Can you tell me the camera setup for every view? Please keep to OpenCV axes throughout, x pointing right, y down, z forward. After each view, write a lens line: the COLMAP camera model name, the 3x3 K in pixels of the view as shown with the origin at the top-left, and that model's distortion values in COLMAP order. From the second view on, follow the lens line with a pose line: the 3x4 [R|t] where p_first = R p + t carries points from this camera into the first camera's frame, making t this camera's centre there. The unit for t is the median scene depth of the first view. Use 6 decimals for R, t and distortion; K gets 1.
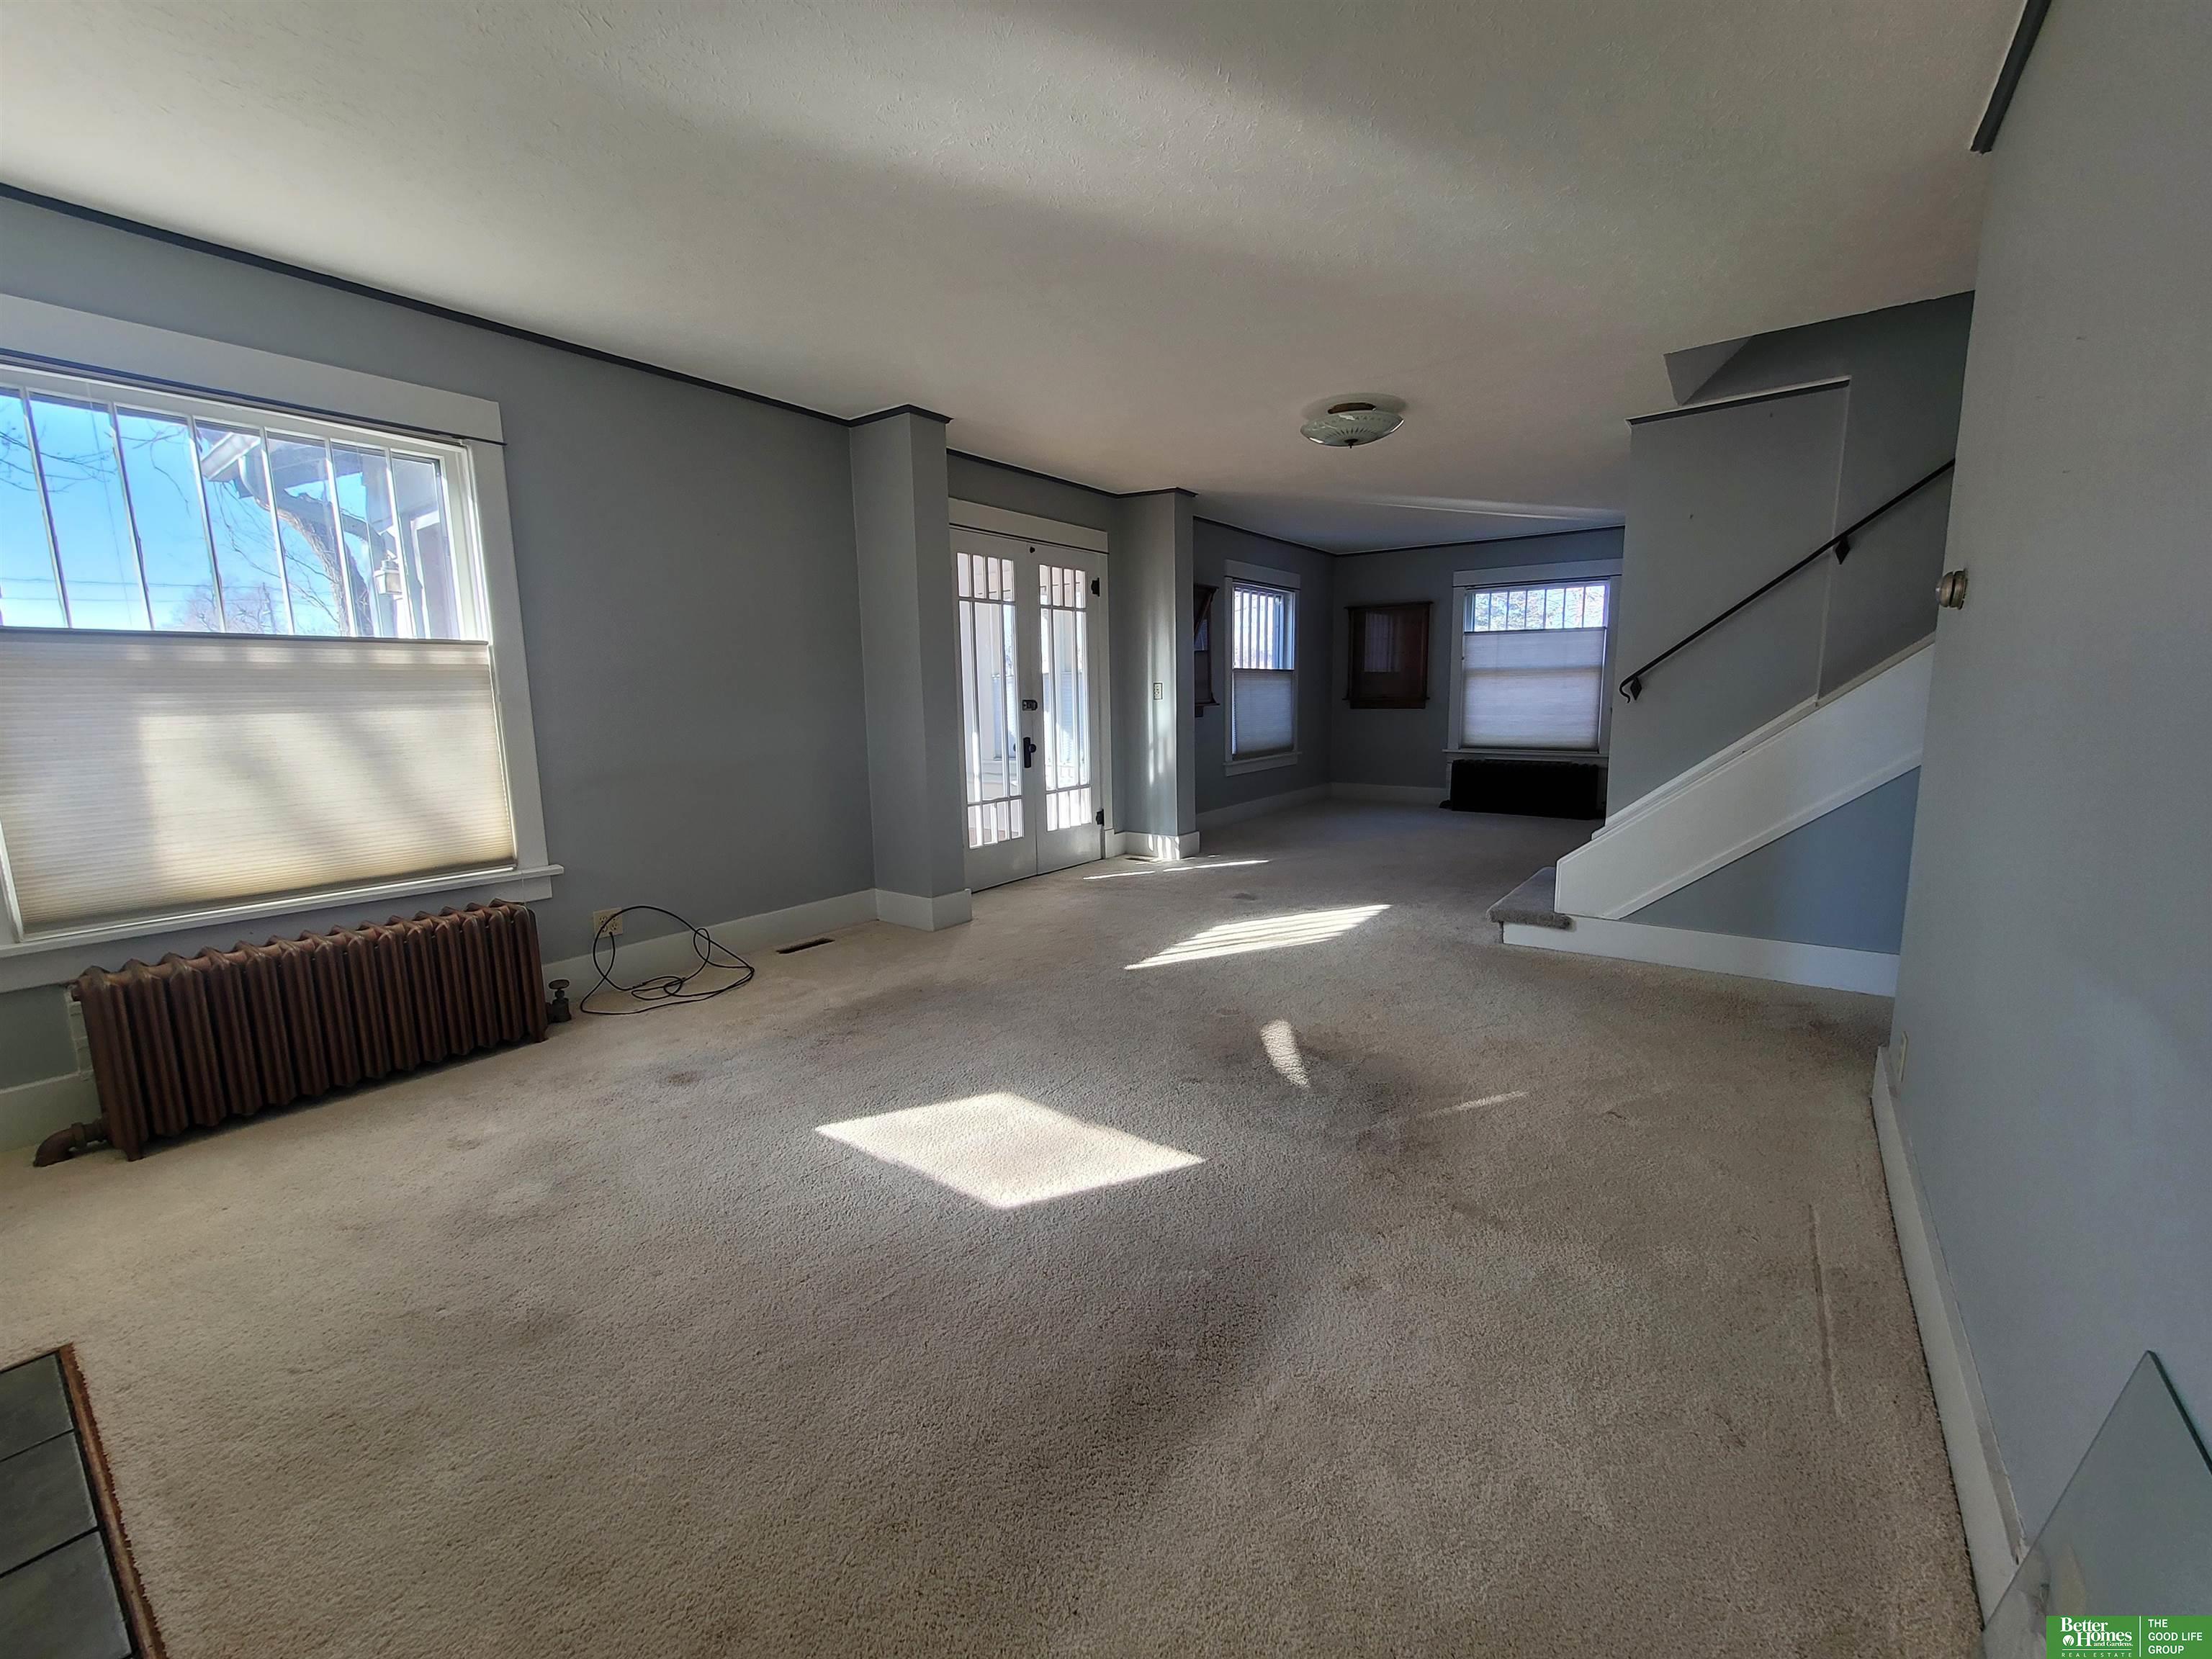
lens RADIAL K [[901.8, 0, 1106.0], [0, 901.8, 829.5], [0, 0, 1]] dist [0.000081, 0.000103]
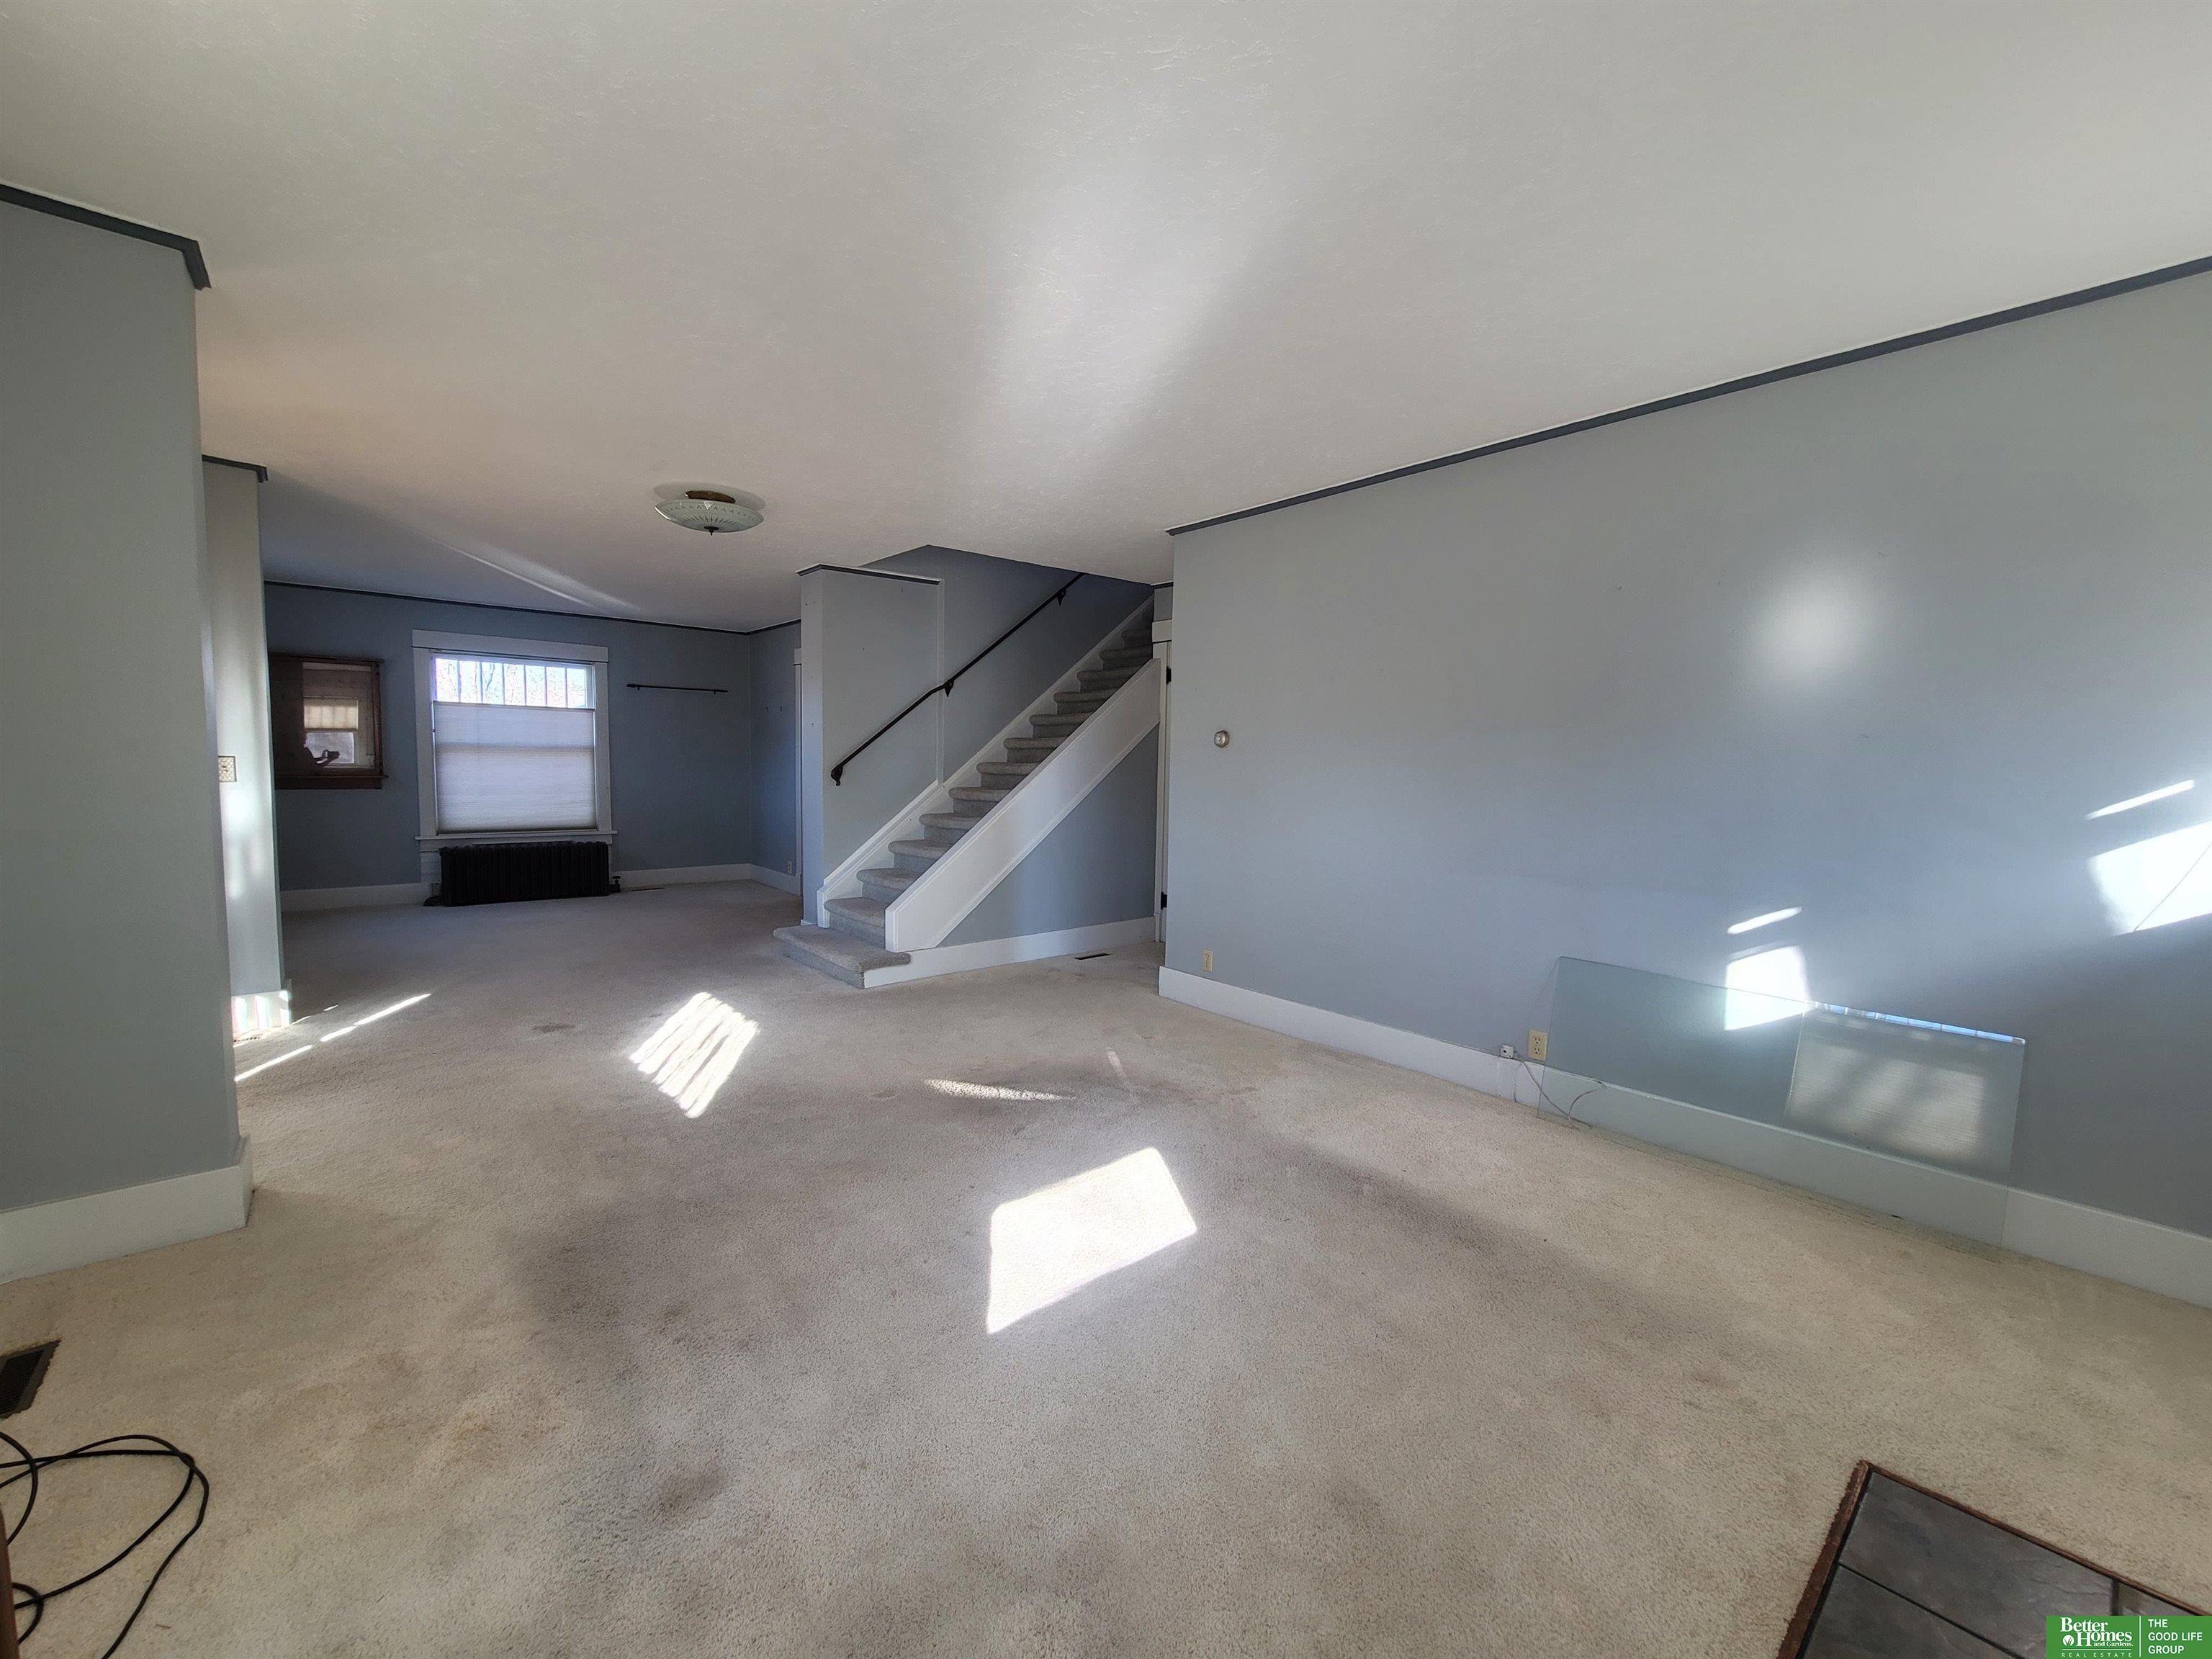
lens RADIAL K [[901.8, 0, 1106.0], [0, 901.8, 829.5], [0, 0, 1]] dist [0.000081, 0.000103]
pose [[0.217424, -0.053352, 0.974618, -0.625770], [0.129483, 0.991257, 0.025377, -0.069168], [-0.967451, 0.120679, 0.222431, 0.395658]]
